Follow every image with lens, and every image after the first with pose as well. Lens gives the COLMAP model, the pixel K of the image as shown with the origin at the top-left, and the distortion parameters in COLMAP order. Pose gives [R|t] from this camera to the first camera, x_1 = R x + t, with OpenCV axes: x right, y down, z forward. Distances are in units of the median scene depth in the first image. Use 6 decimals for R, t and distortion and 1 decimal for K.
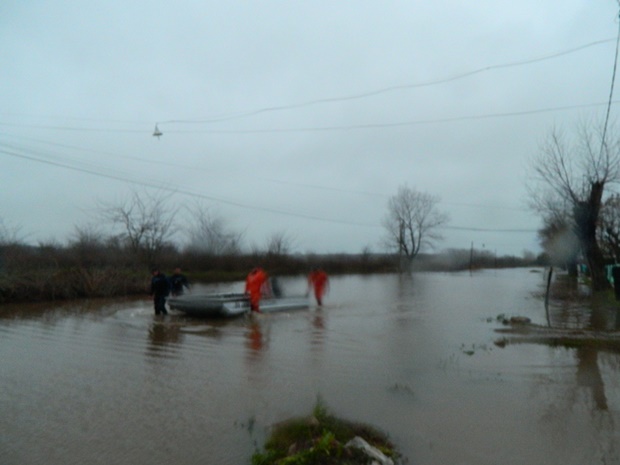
lens RADIAL K [[465.9, 0, 310.0], [0, 465.9, 232.5], [0, 0, 1]] dist [0.001842, -0.002622]
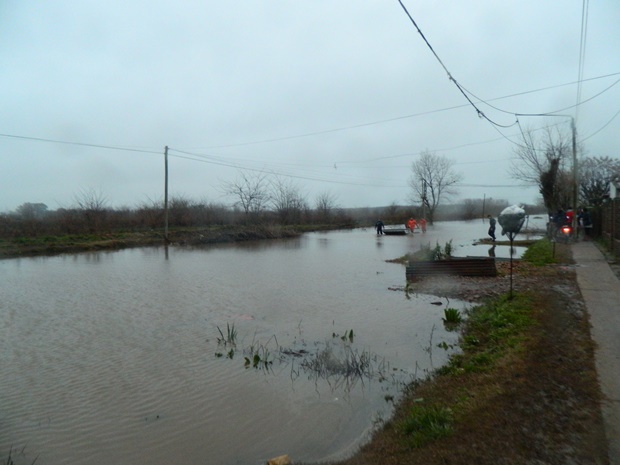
lens RADIAL K [[465.9, 0, 310.0], [0, 465.9, 232.5], [0, 0, 1]] dist [0.001842, -0.002622]
pose [[0.998779, -0.033570, -0.036230, -0.066612], [0.036931, 0.994651, 0.096465, -0.019077], [0.032798, -0.097686, 0.994677, -0.258359]]
